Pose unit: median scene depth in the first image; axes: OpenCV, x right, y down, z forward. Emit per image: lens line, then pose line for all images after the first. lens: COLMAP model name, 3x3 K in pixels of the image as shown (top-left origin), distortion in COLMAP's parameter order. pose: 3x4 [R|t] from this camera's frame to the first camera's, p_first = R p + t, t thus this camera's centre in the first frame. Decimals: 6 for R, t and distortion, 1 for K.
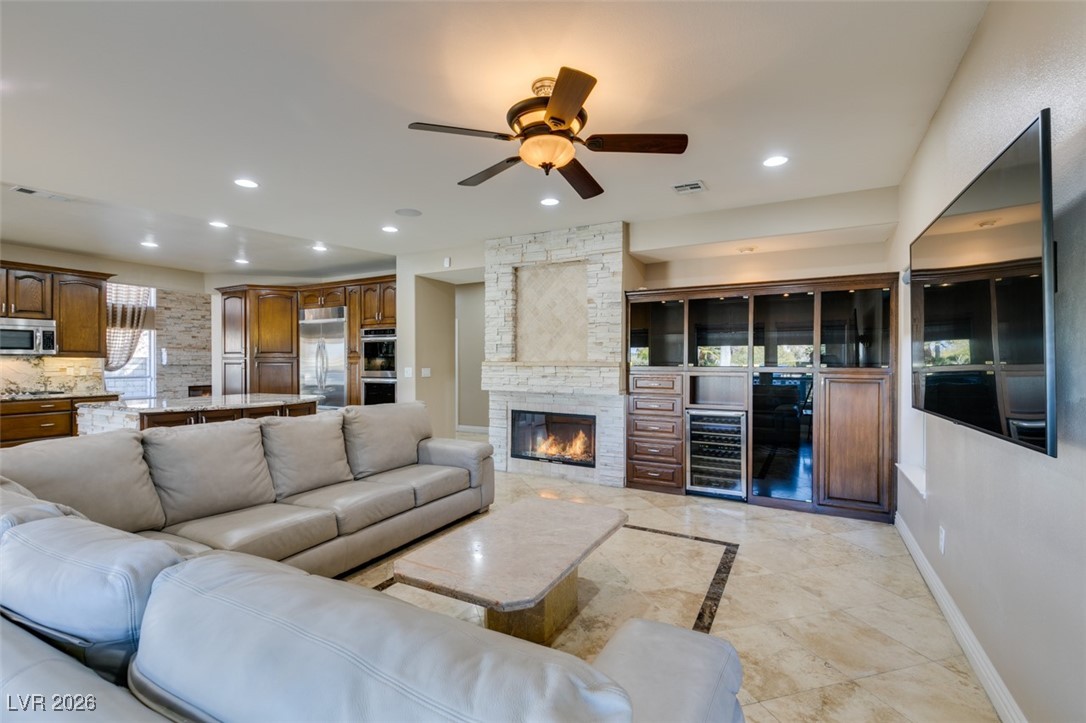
lens RADIAL K [[486.8, 0, 542.1], [0, 486.8, 361.3], [0, 0, 1]] dist [0.006657, -0.001721]
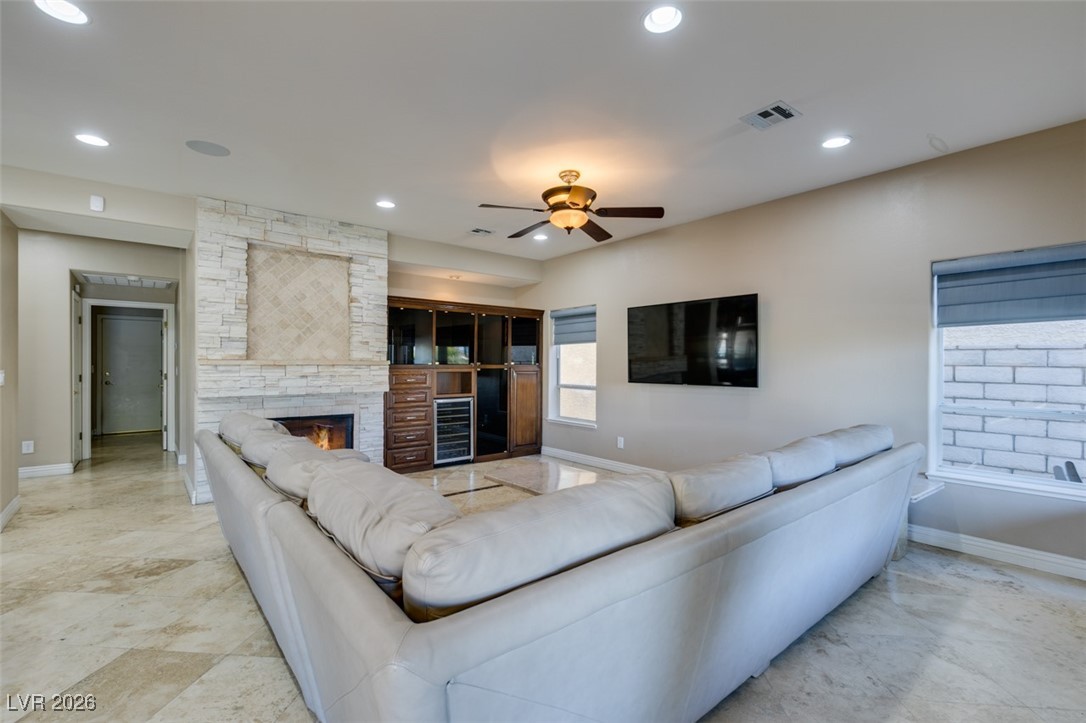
lens RADIAL K [[486.8, 0, 543.5], [0, 486.8, 364.8], [0, 0, 1]] dist [0.006657, -0.001721]
pose [[0.375956, -0.003828, 0.926629, -0.673883], [-0.003837, 0.999976, 0.005687, 0.002813], [-0.926629, -0.005694, 0.375933, 0.254934]]
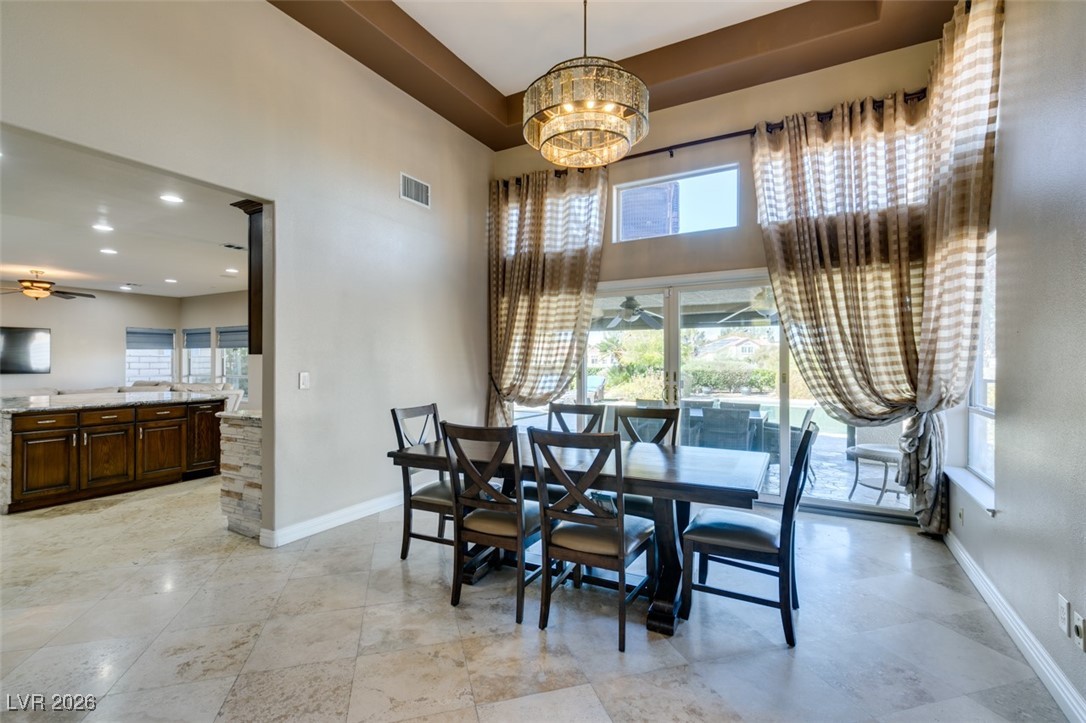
lens RADIAL K [[486.8, 0, 541.6], [0, 486.8, 360.8], [0, 0, 1]] dist [0.006657, -0.001721]
pose [[-0.999900, -0.001328, 0.014045, -1.562133], [-0.001364, 0.999996, -0.002565, 0.001738], [-0.014042, -0.002584, -0.999898, 1.967037]]
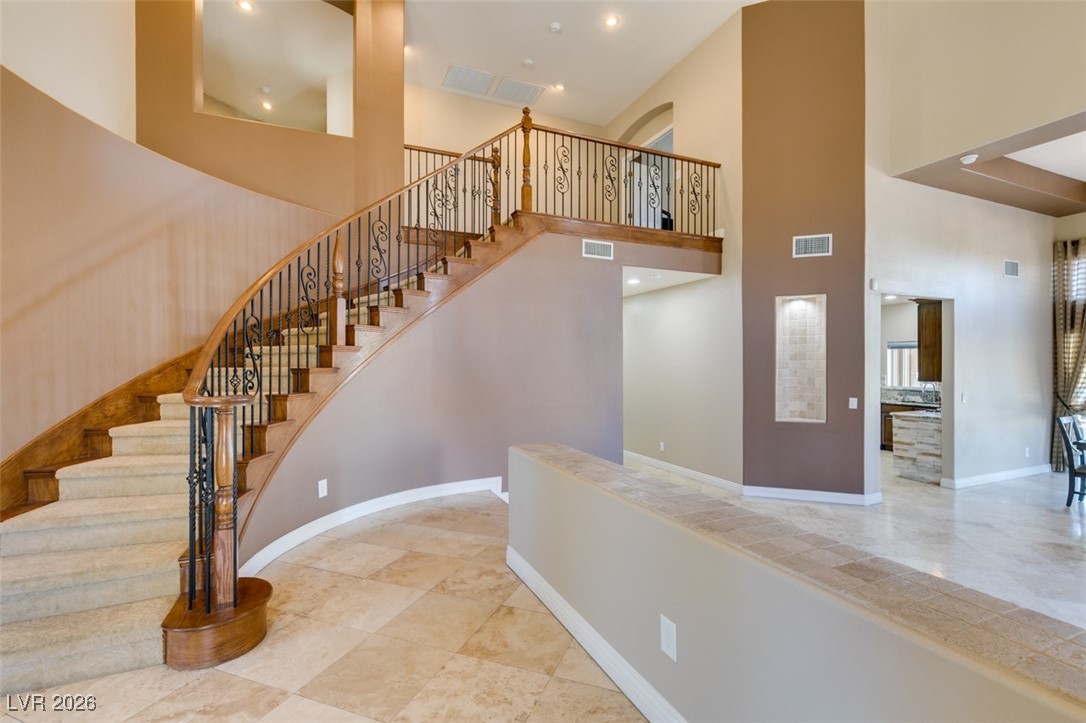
lens RADIAL K [[486.8, 0, 539.4], [0, 486.8, 364.3], [0, 0, 1]] dist [0.006657, -0.001721]
pose [[-0.795321, 0.001902, 0.606186, -1.111290], [0.002696, 0.999996, 0.000400, -0.057167], [-0.606183, 0.001952, -0.795323, 2.881865]]
